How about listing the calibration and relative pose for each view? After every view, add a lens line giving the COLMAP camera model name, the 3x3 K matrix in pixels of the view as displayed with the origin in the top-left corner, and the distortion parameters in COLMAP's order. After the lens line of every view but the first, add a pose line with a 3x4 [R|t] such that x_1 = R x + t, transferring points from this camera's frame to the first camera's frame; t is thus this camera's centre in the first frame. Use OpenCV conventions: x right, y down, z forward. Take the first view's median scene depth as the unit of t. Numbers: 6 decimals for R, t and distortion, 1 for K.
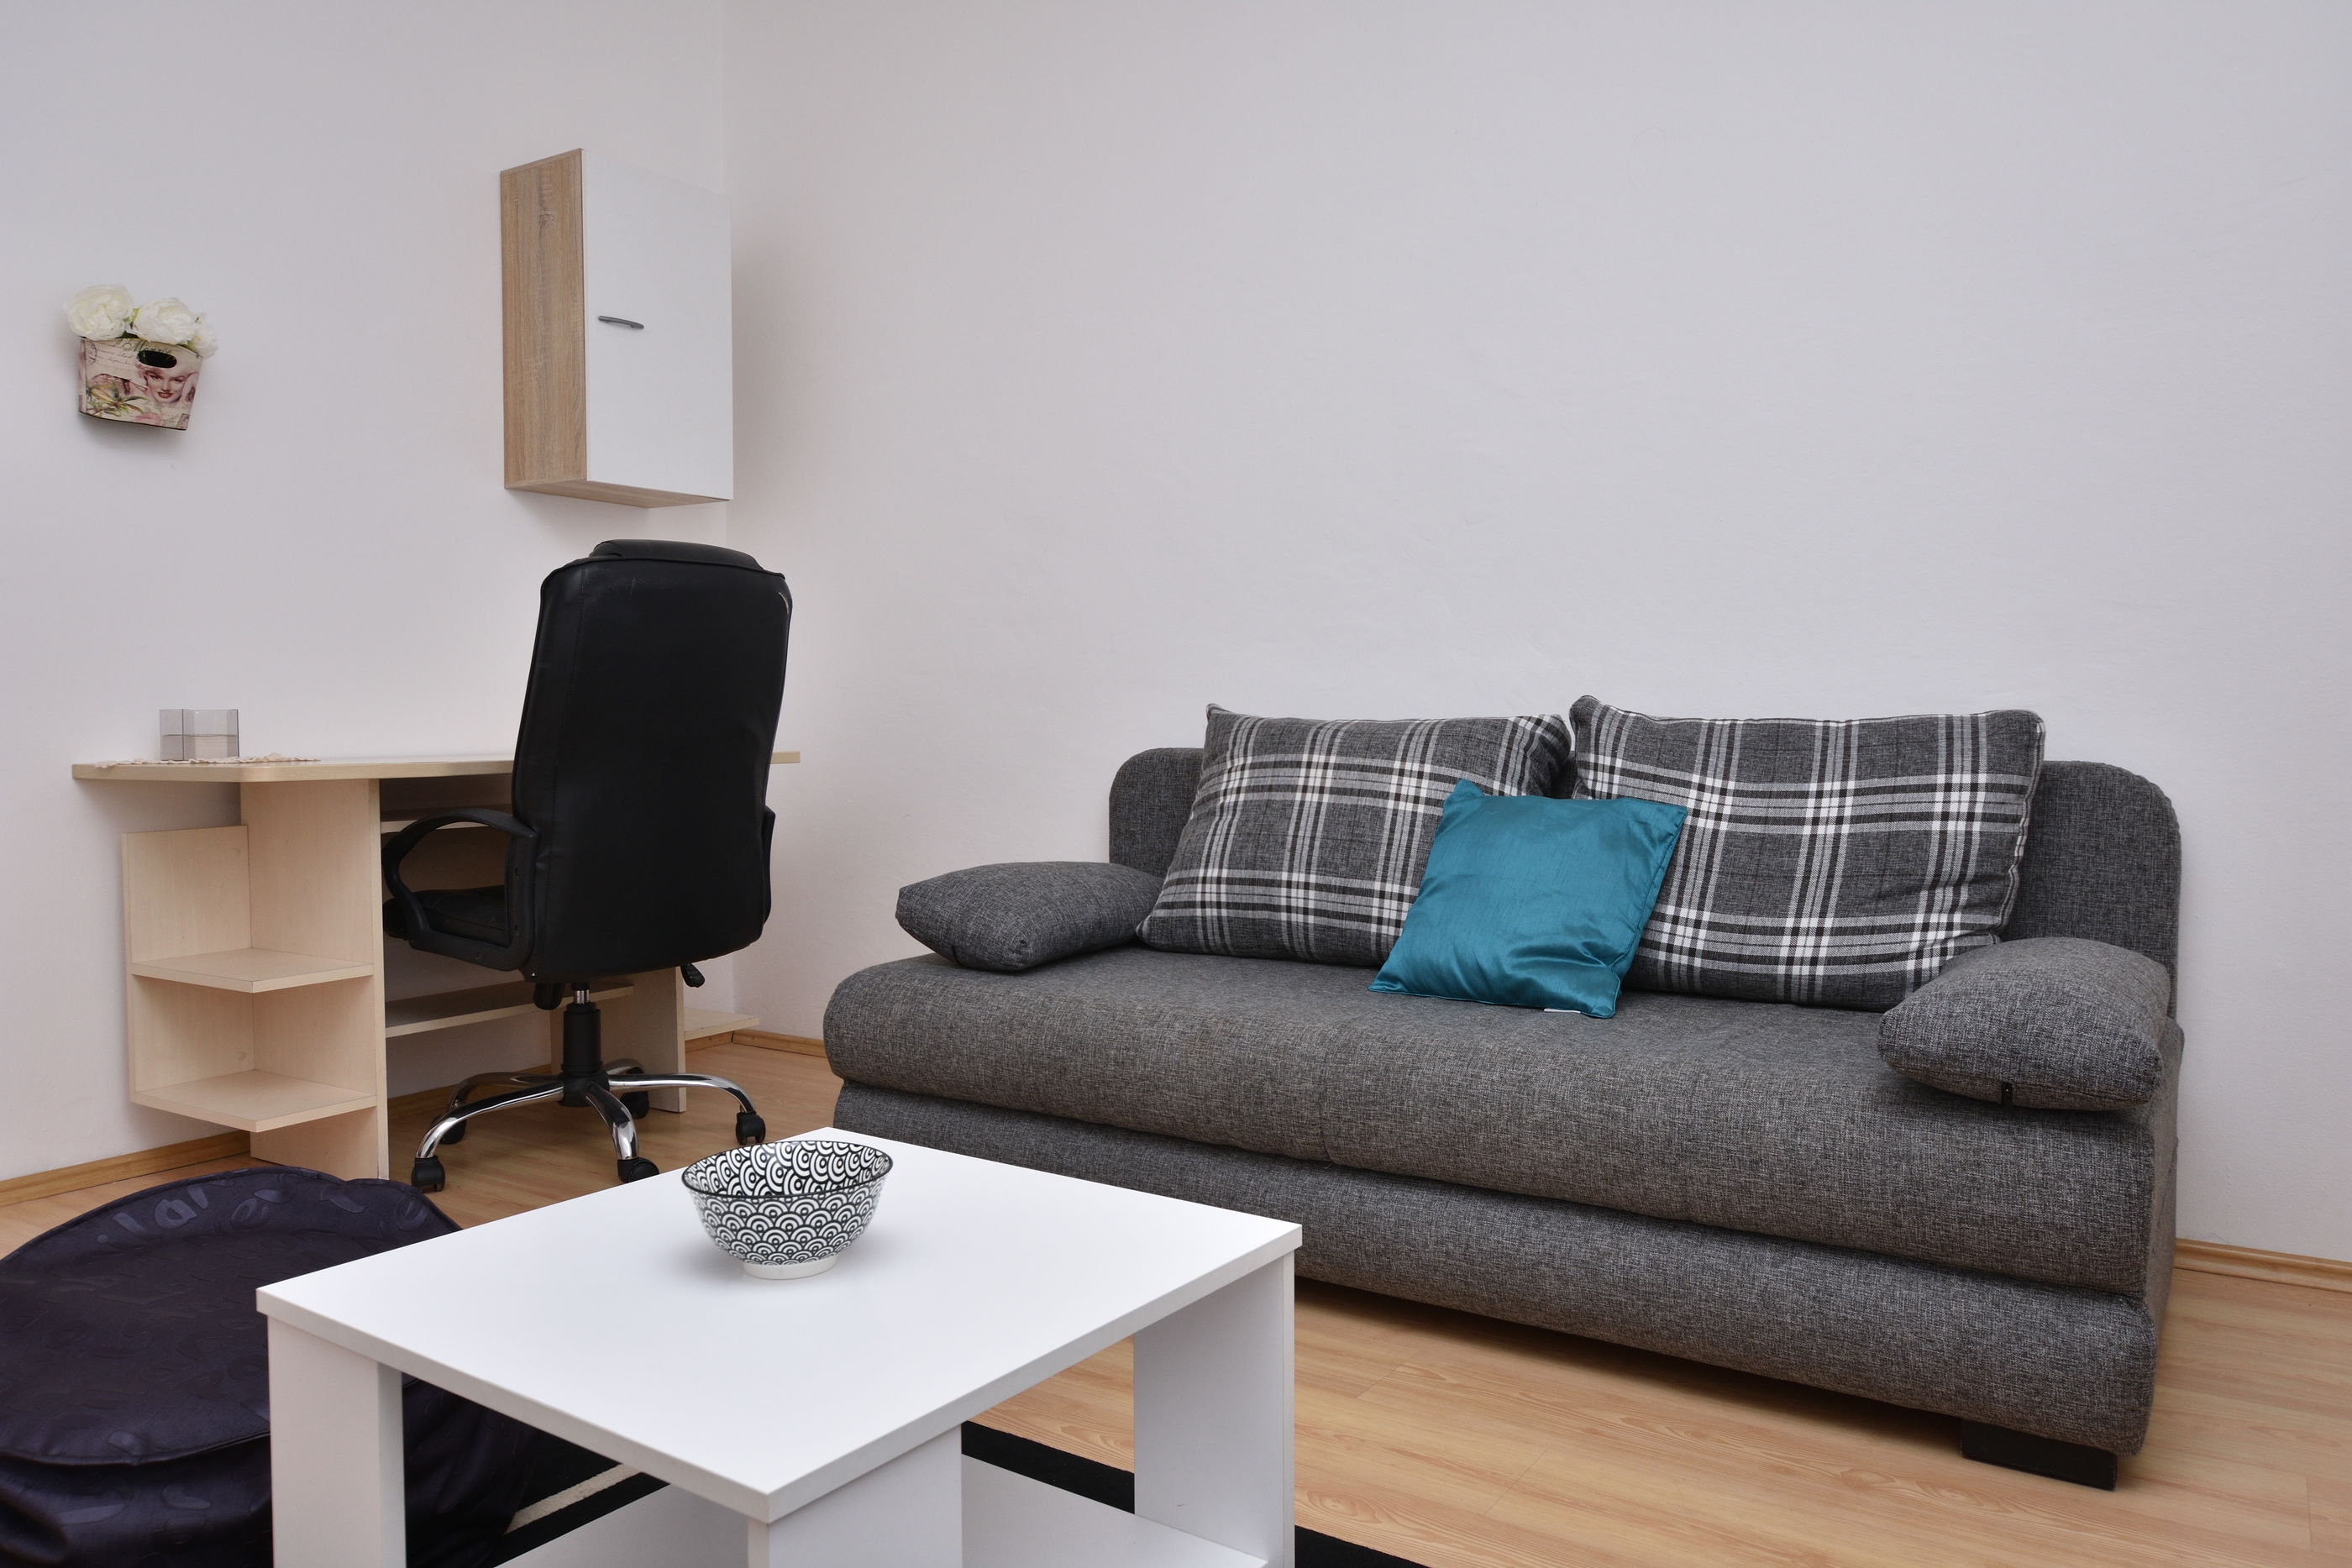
lens RADIAL K [[1629.7, 0, 1169.3], [0, 1629.7, 772.3], [0, 0, 1]] dist [-0.005326, 0.012939]
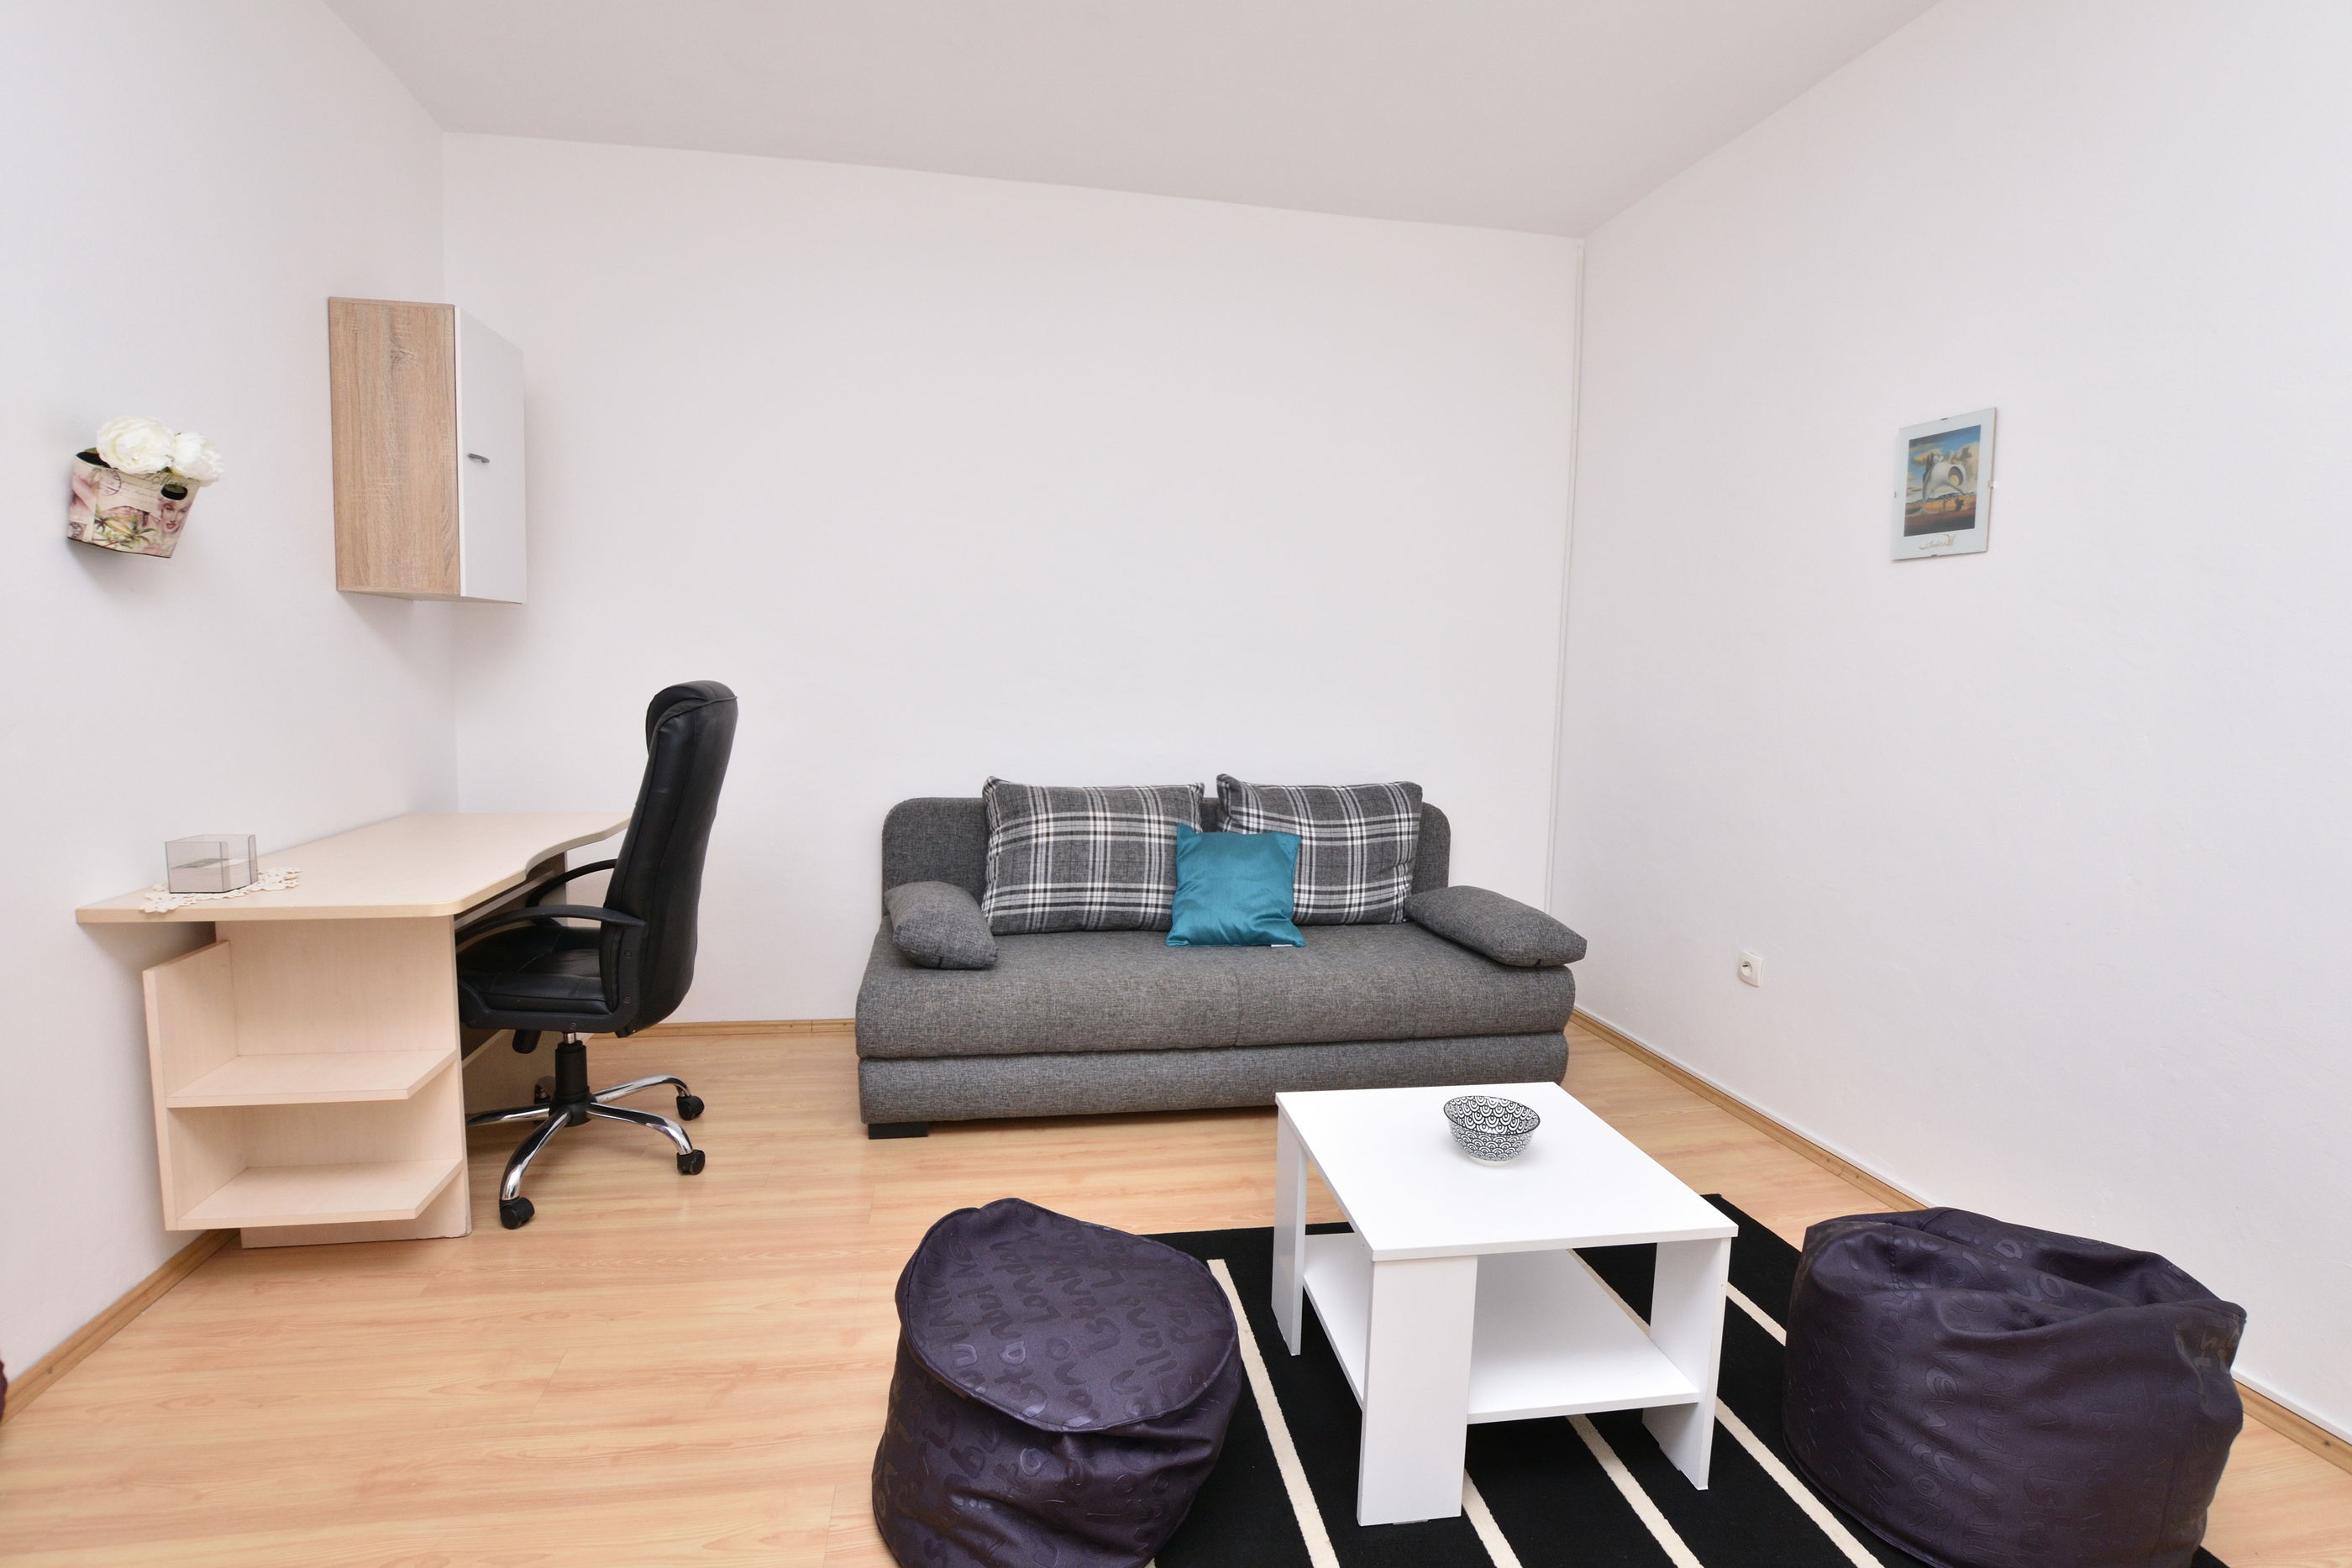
lens RADIAL K [[1102.7, 0, 1156.3], [0, 1102.7, 762.6], [0, 0, 1]] dist [-0.031209, -0.000169]
pose [[0.724005, -0.041741, 0.688531, -0.688208], [-0.000758, 0.998119, 0.061306, -0.139266], [-0.689794, -0.044907, 0.722611, 0.122919]]
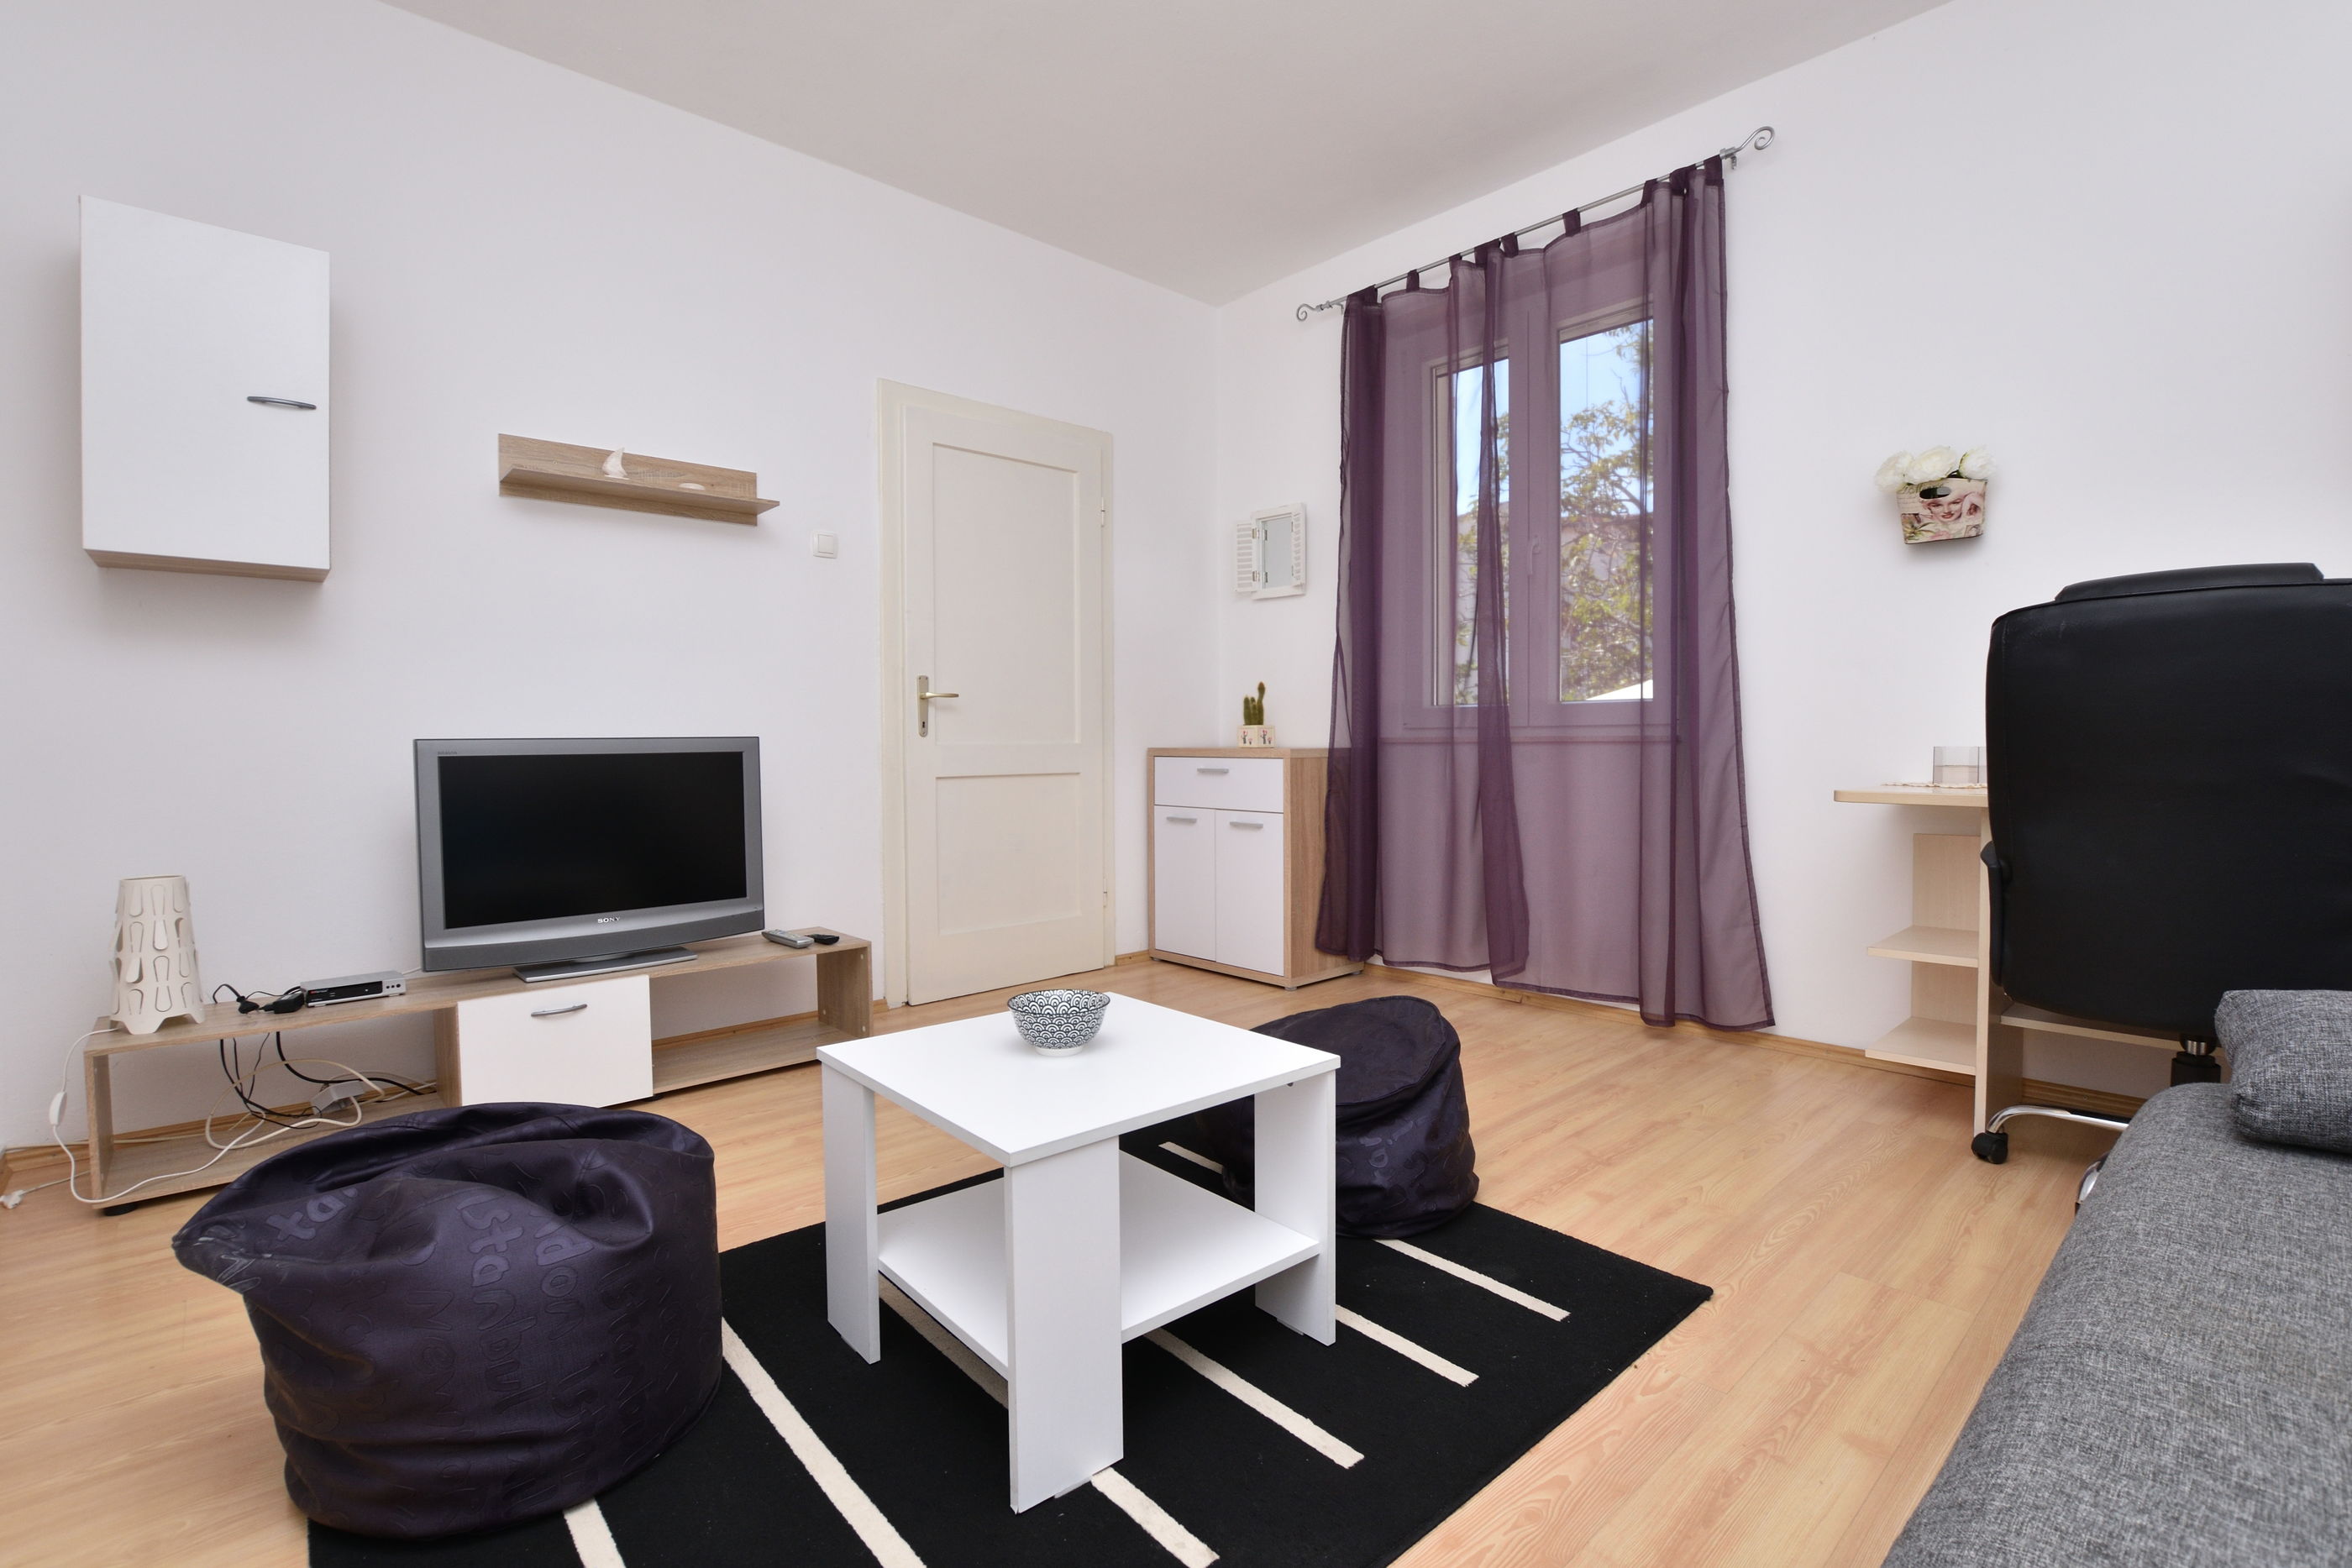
lens RADIAL K [[1055.0, 0, 1168.0], [0, 1055.0, 773.3], [0, 0, 1]] dist [-0.034597, 0.005086]
pose [[-0.233898, 0.034166, -0.971661, 0.422792], [-0.028166, 0.998725, 0.041898, -0.037105], [0.971853, 0.037168, -0.232637, 0.626819]]
